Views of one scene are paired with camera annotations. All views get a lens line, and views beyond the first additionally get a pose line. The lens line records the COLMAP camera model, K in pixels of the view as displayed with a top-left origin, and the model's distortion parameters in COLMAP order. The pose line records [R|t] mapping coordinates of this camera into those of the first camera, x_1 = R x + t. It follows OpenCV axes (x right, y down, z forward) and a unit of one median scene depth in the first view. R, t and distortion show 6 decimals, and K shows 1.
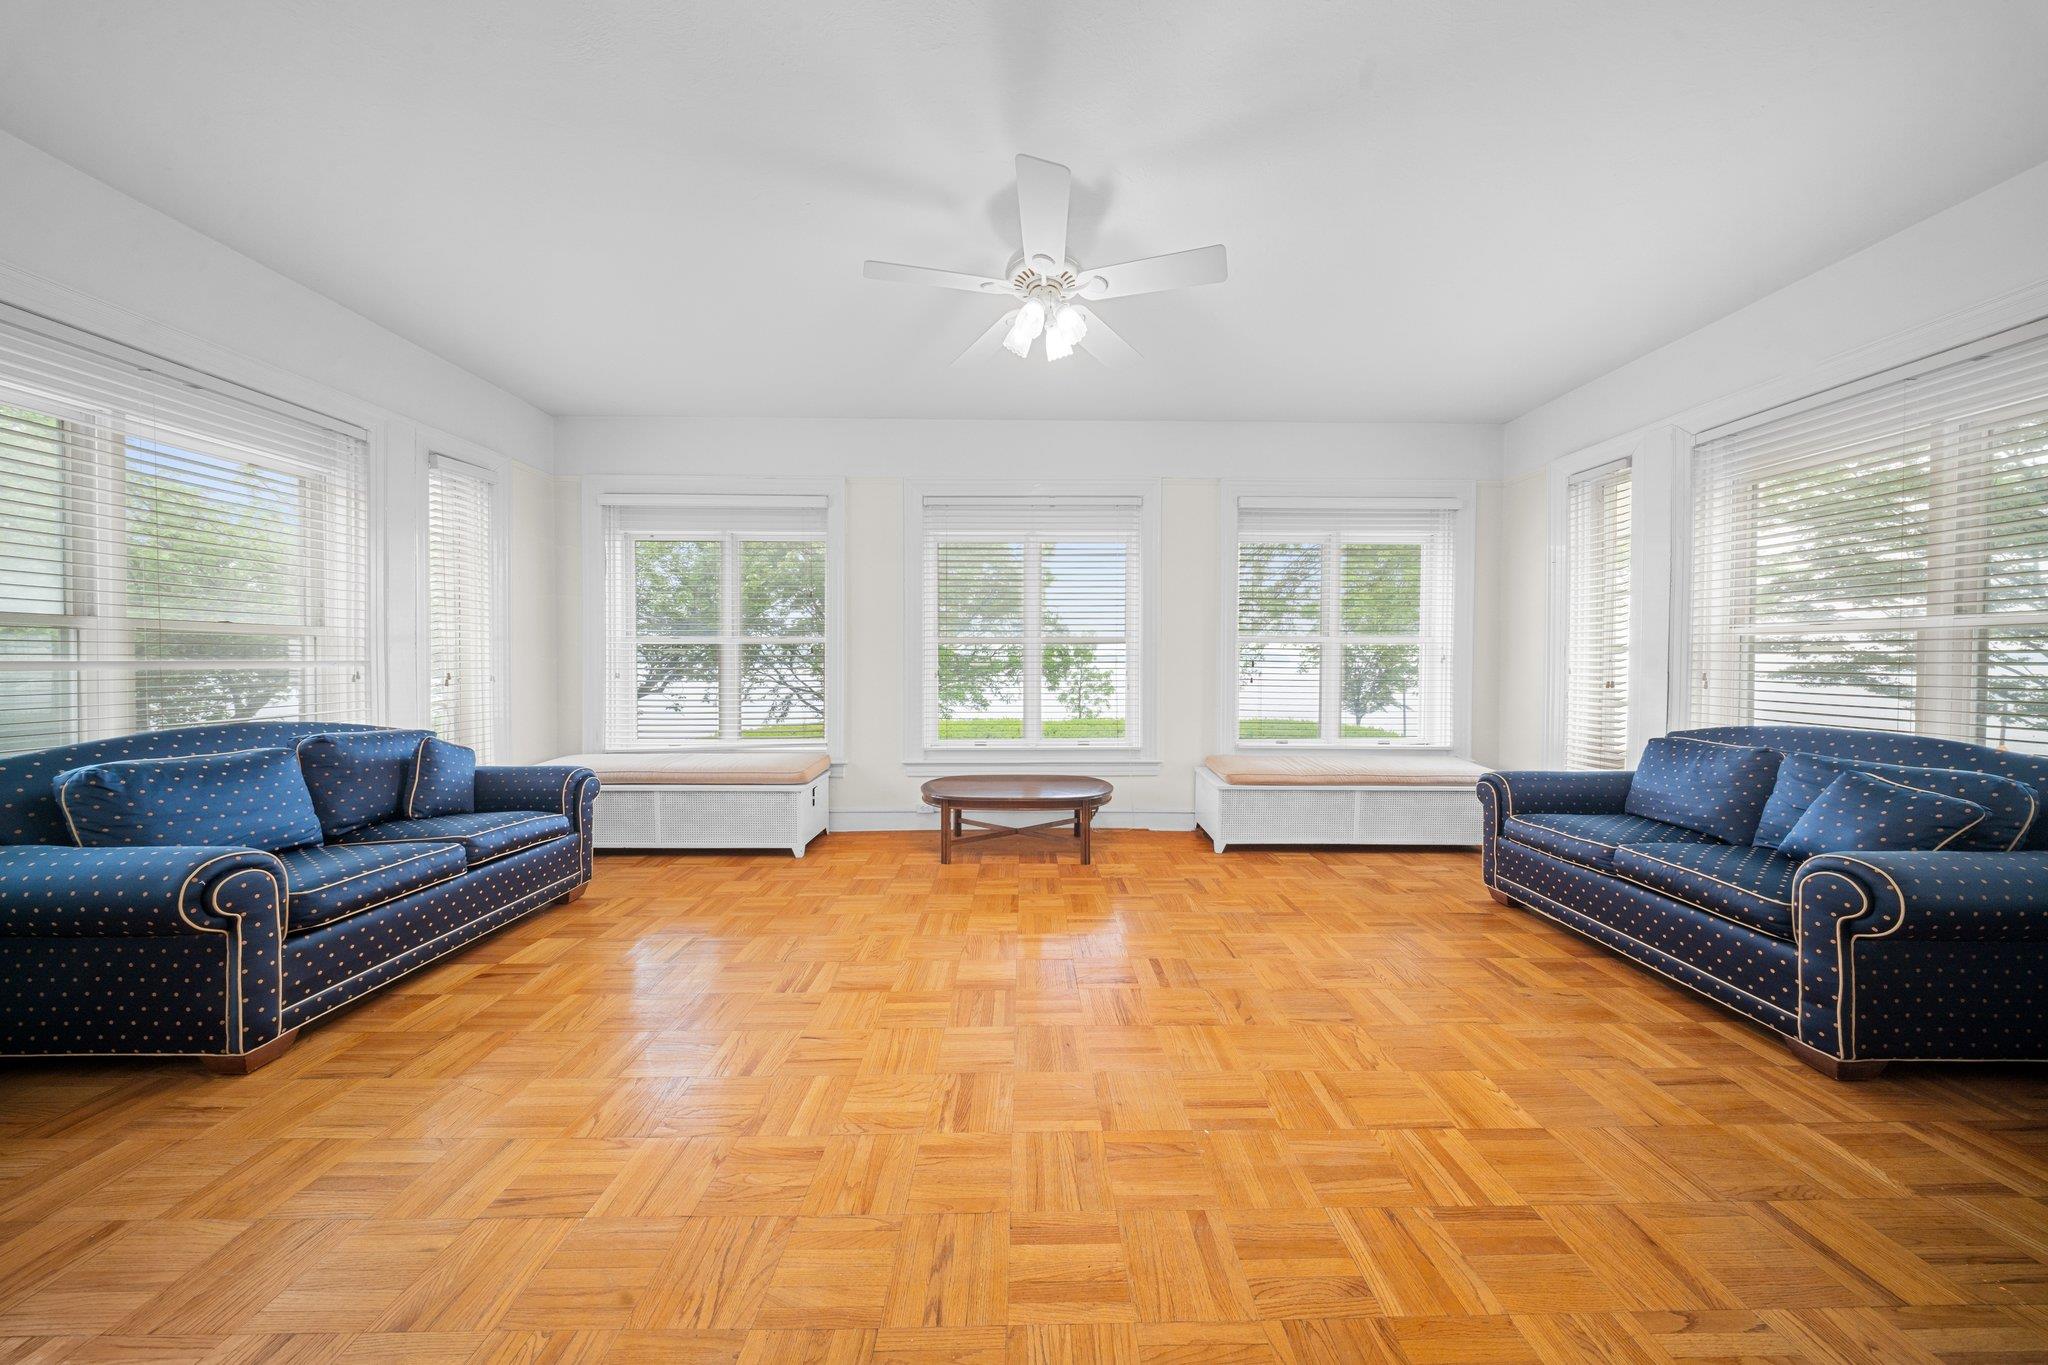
lens RADIAL K [[617.3, 0, 1032.9], [0, 617.3, 666.3], [0, 0, 1]] dist [-0.001191, -0.000178]
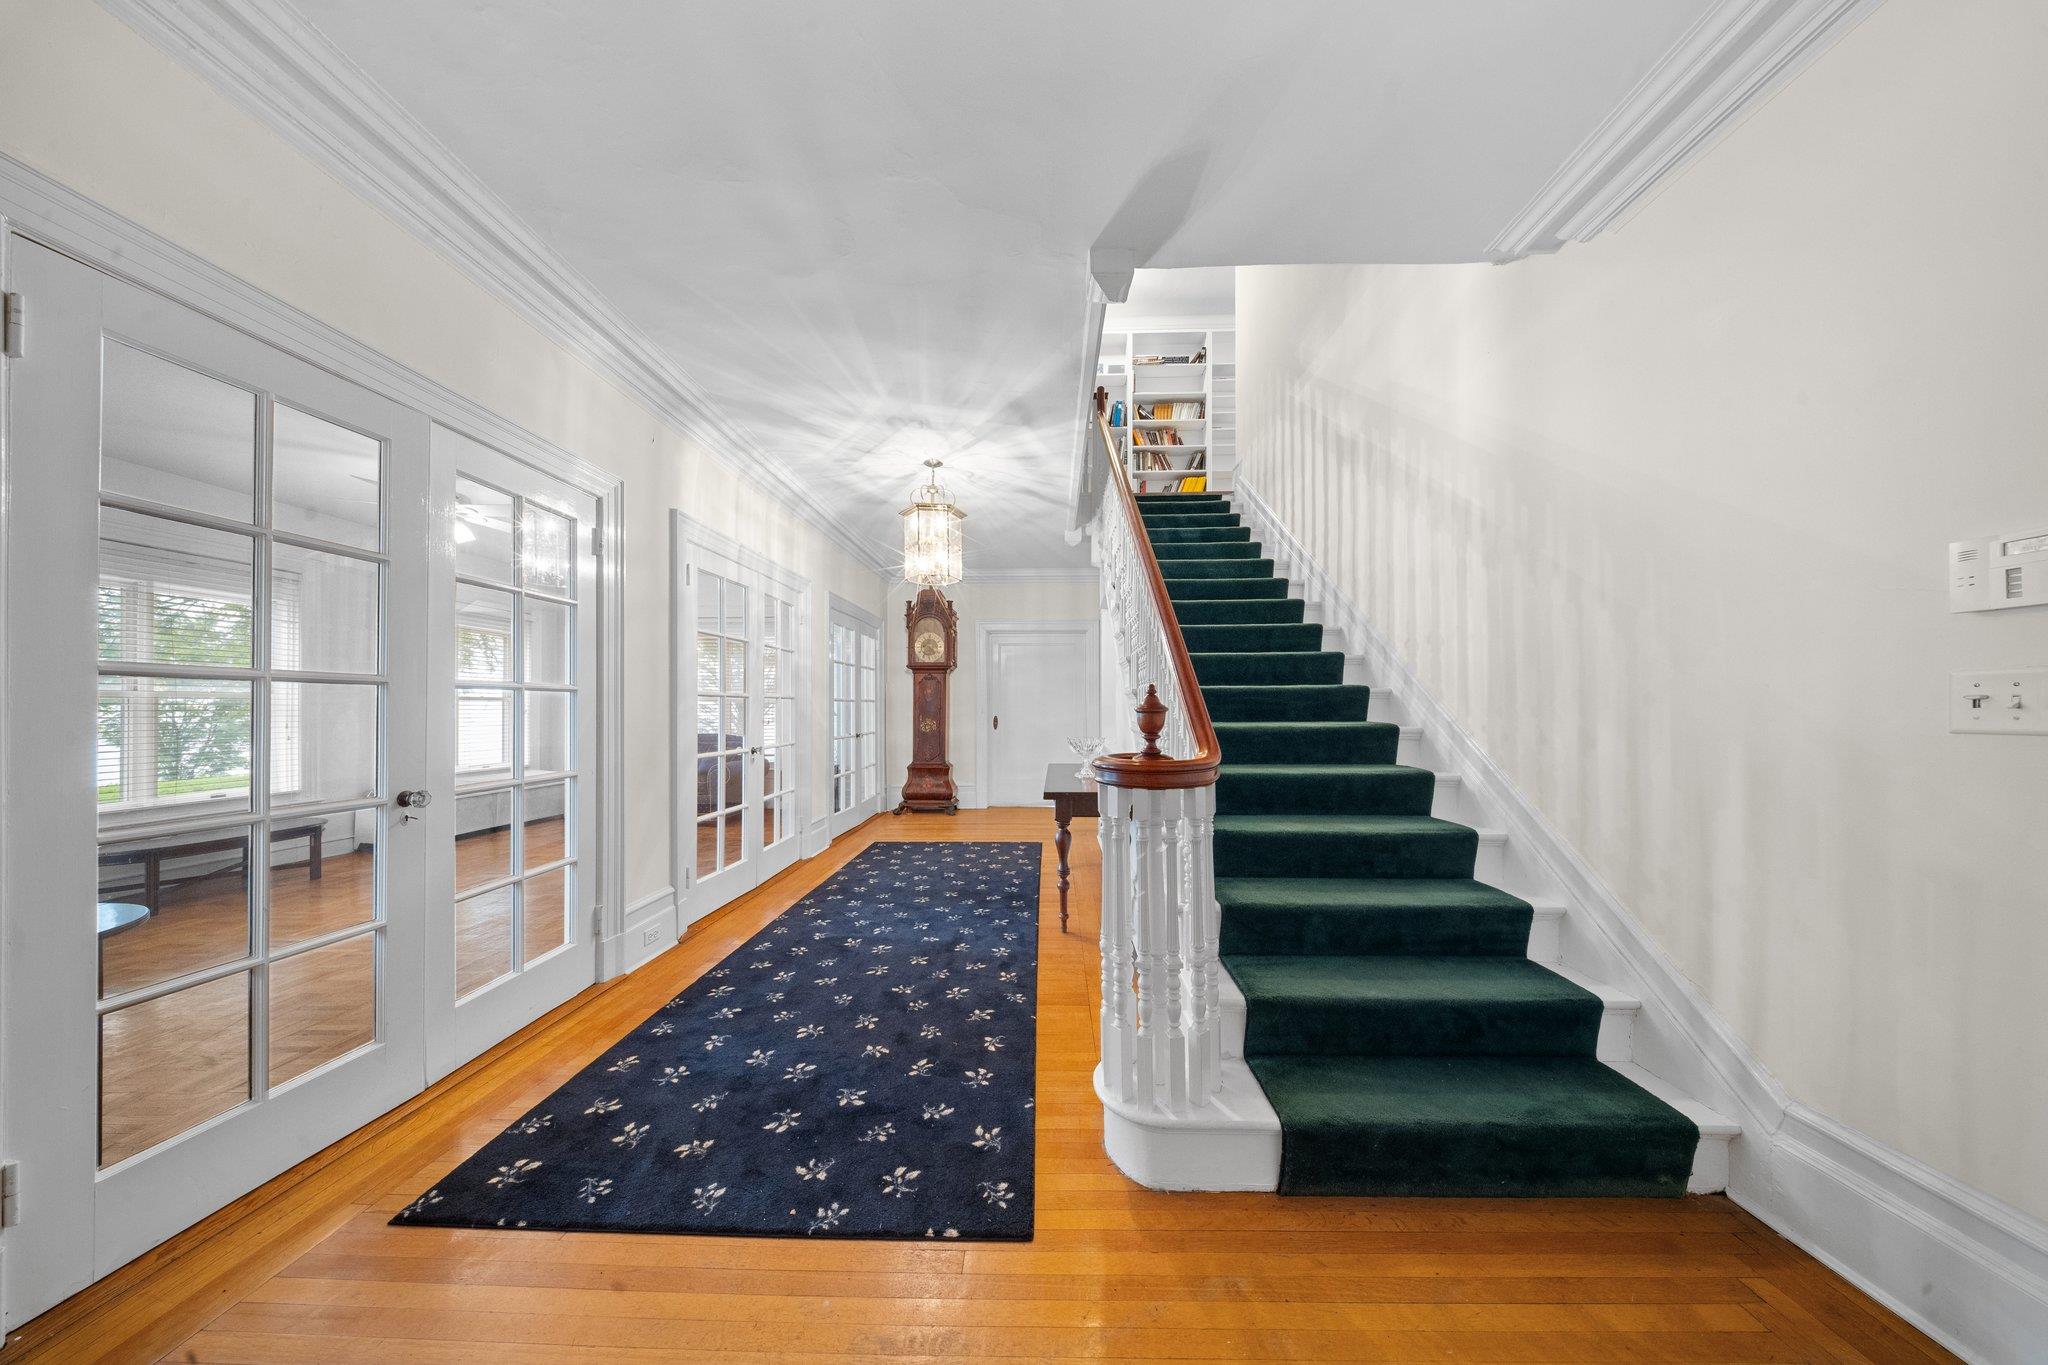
lens RADIAL K [[607.5, 0, 1024.4], [0, 607.5, 703.0], [0, 0, 1]] dist [0.000014, -0.000032]
pose [[0.052320, 0.005724, 0.998614, -1.319304], [0.015611, 0.999857, -0.006550, -0.008903], [-0.998508, 0.015932, 0.052223, -0.644964]]
